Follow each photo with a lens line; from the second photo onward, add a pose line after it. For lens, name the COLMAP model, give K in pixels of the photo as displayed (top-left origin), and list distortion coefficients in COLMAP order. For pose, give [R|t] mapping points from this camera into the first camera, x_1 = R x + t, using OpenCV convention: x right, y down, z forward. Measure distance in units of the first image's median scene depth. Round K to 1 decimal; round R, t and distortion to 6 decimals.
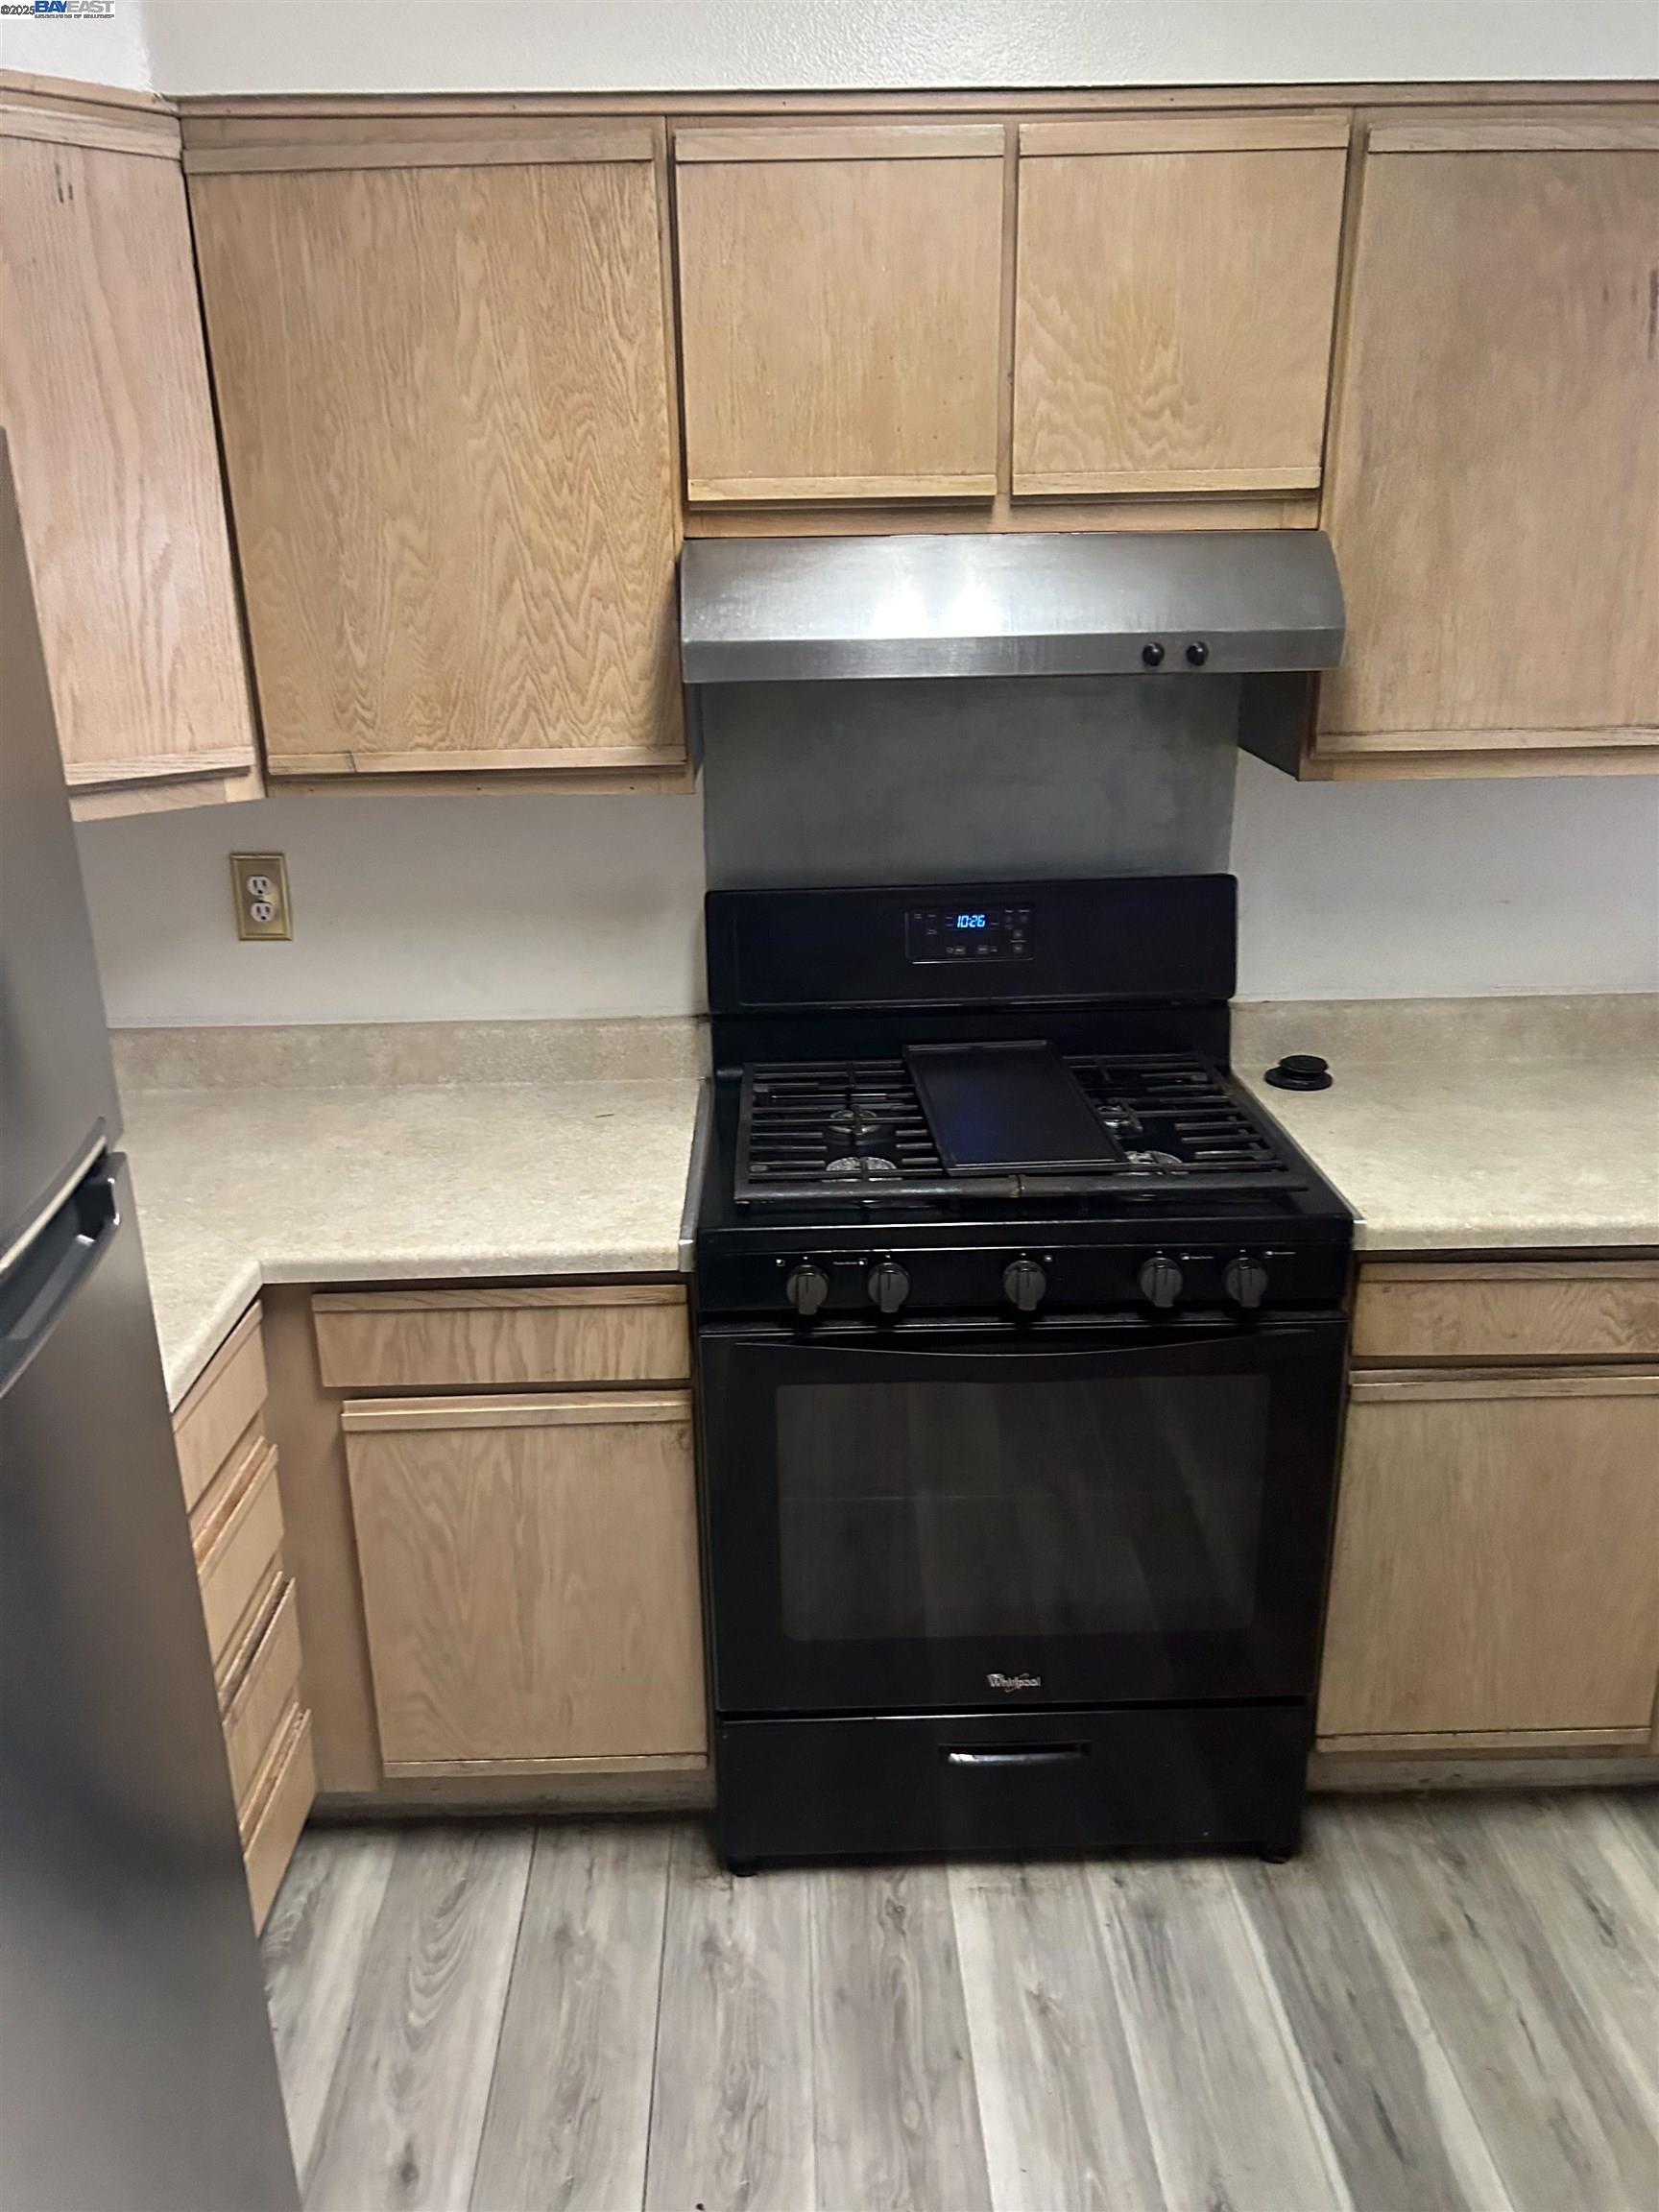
lens RADIAL K [[1662.5, 0, 819.4], [0, 1662.5, 1091.0], [0, 0, 1]] dist [0.036429, -0.035884]
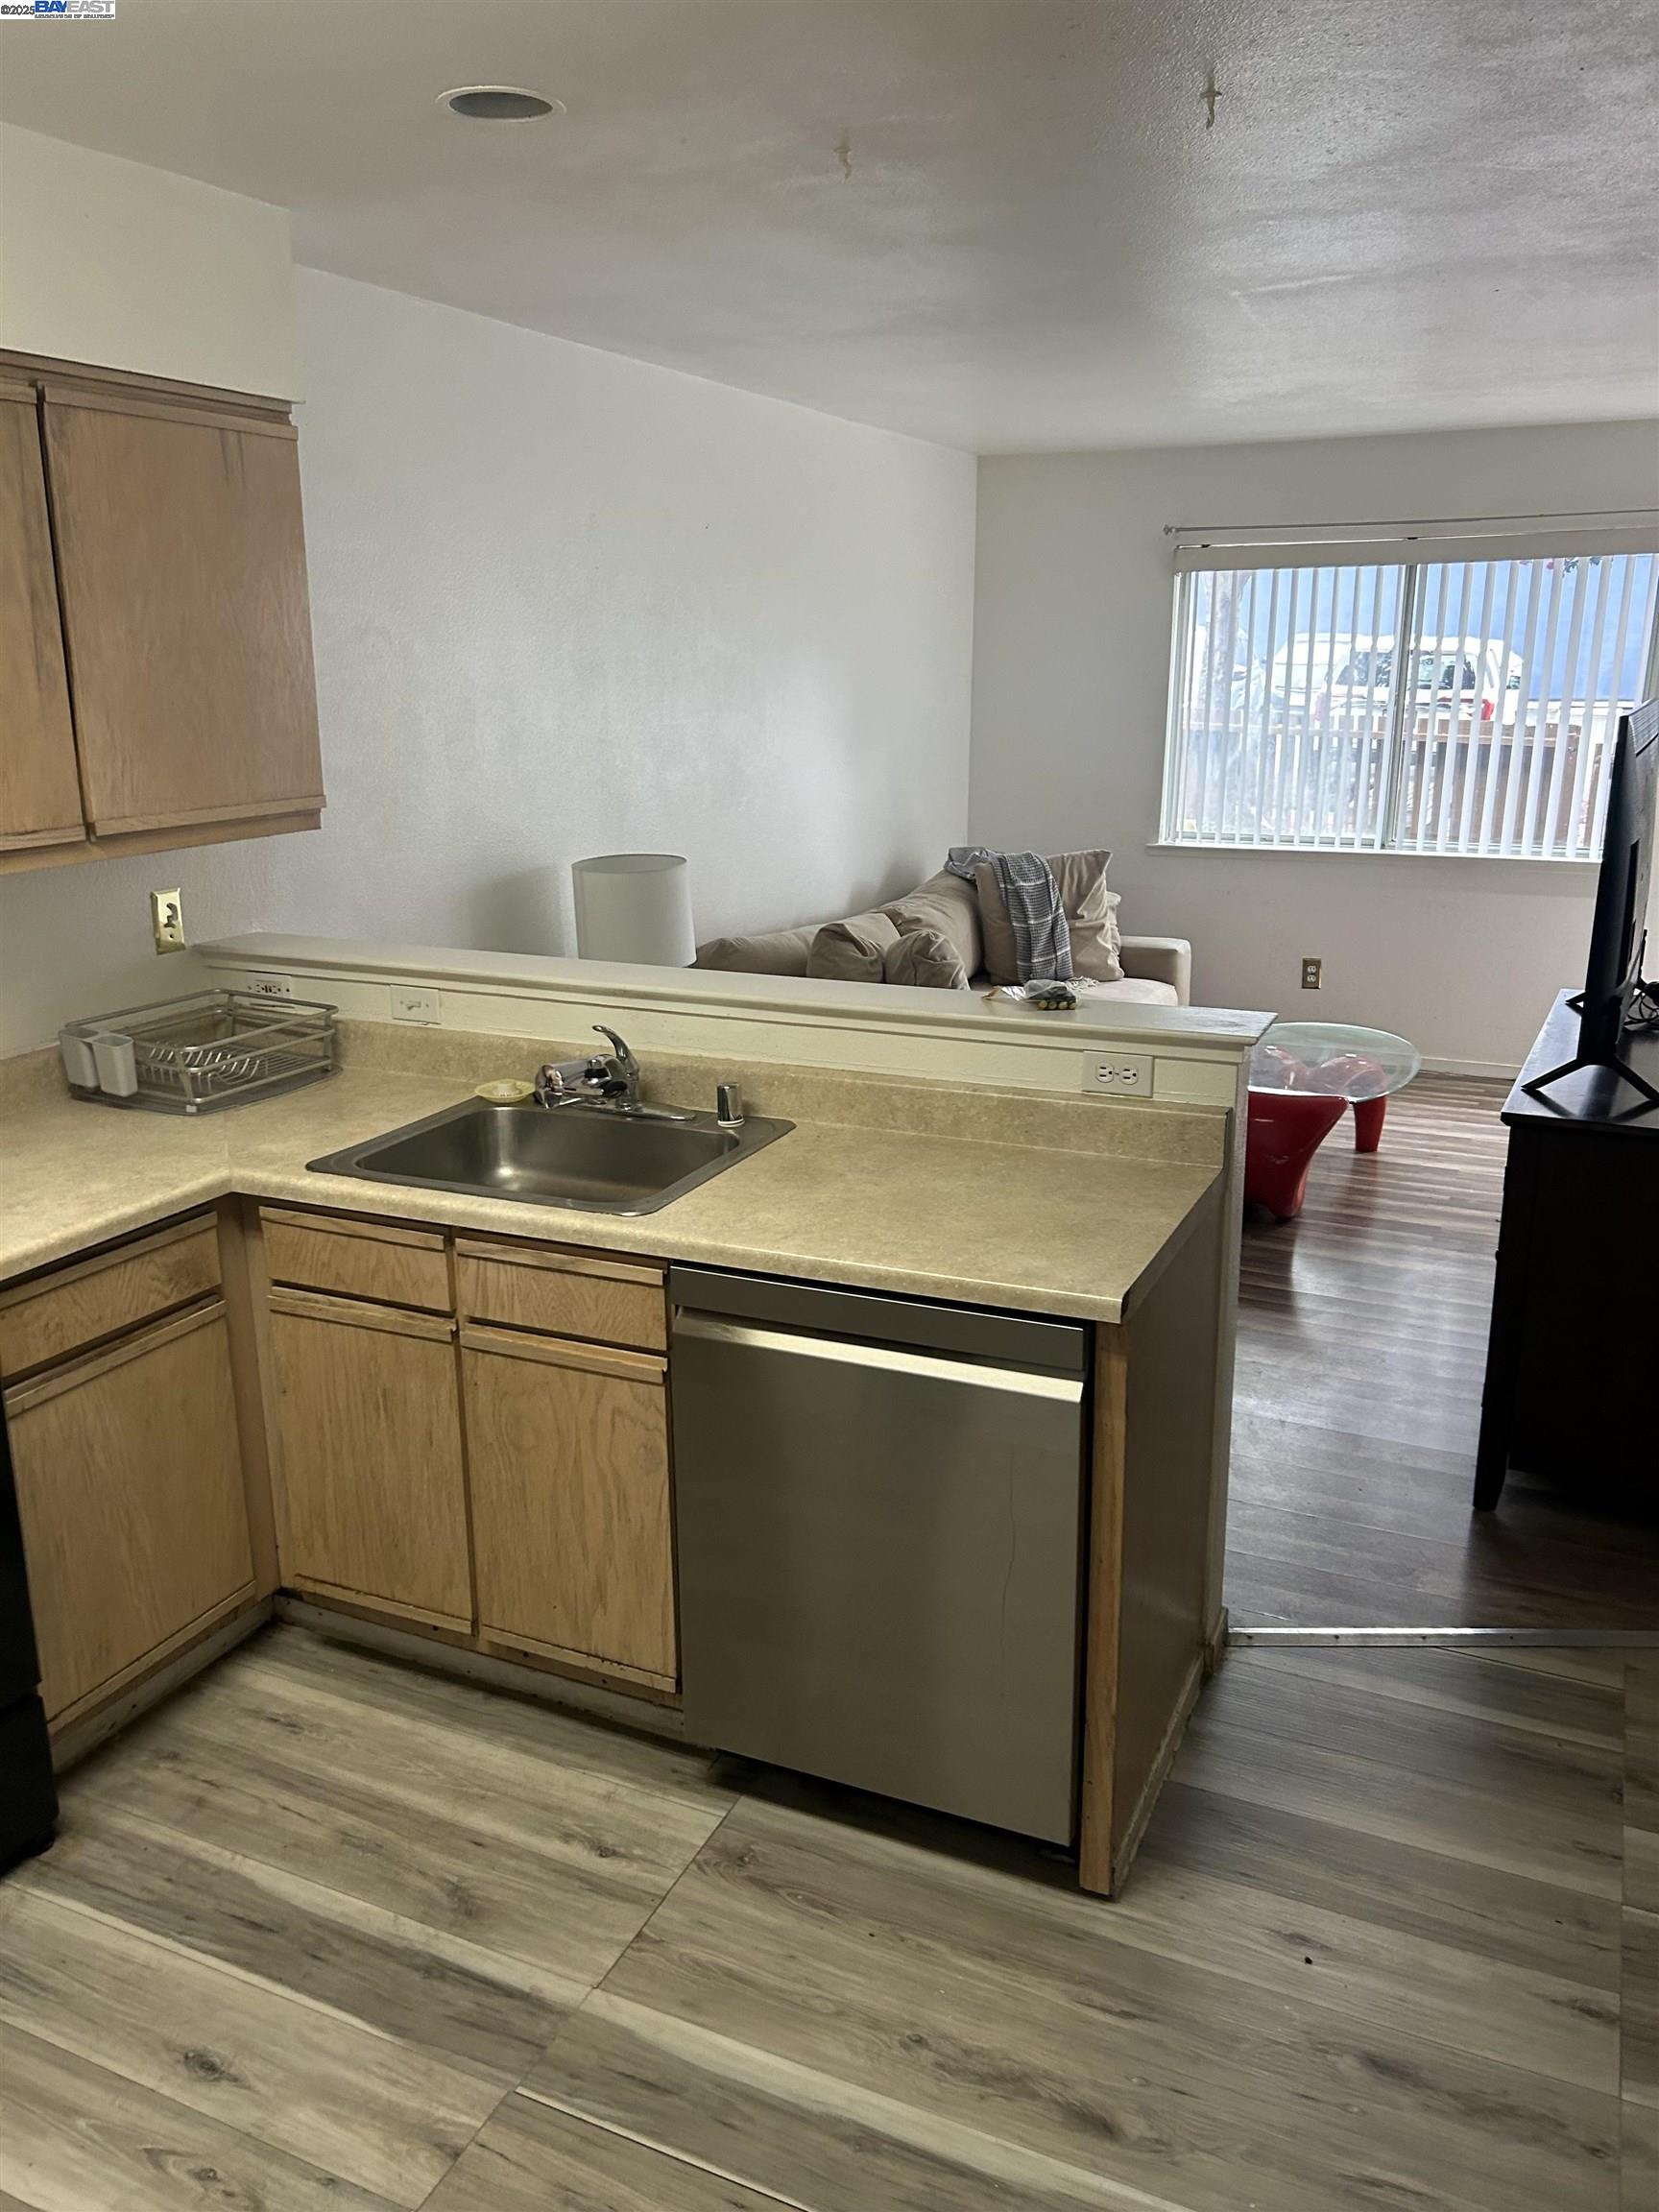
lens RADIAL K [[1662.5, 0, 827.8], [0, 1662.5, 1103.9], [0, 0, 1]] dist [0.036429, -0.035884]
pose [[0.439144, -0.224532, 0.869907, -0.393183], [0.278134, 0.954675, 0.106005, 0.012756], [-0.854280, 0.195399, 0.481690, -0.090217]]
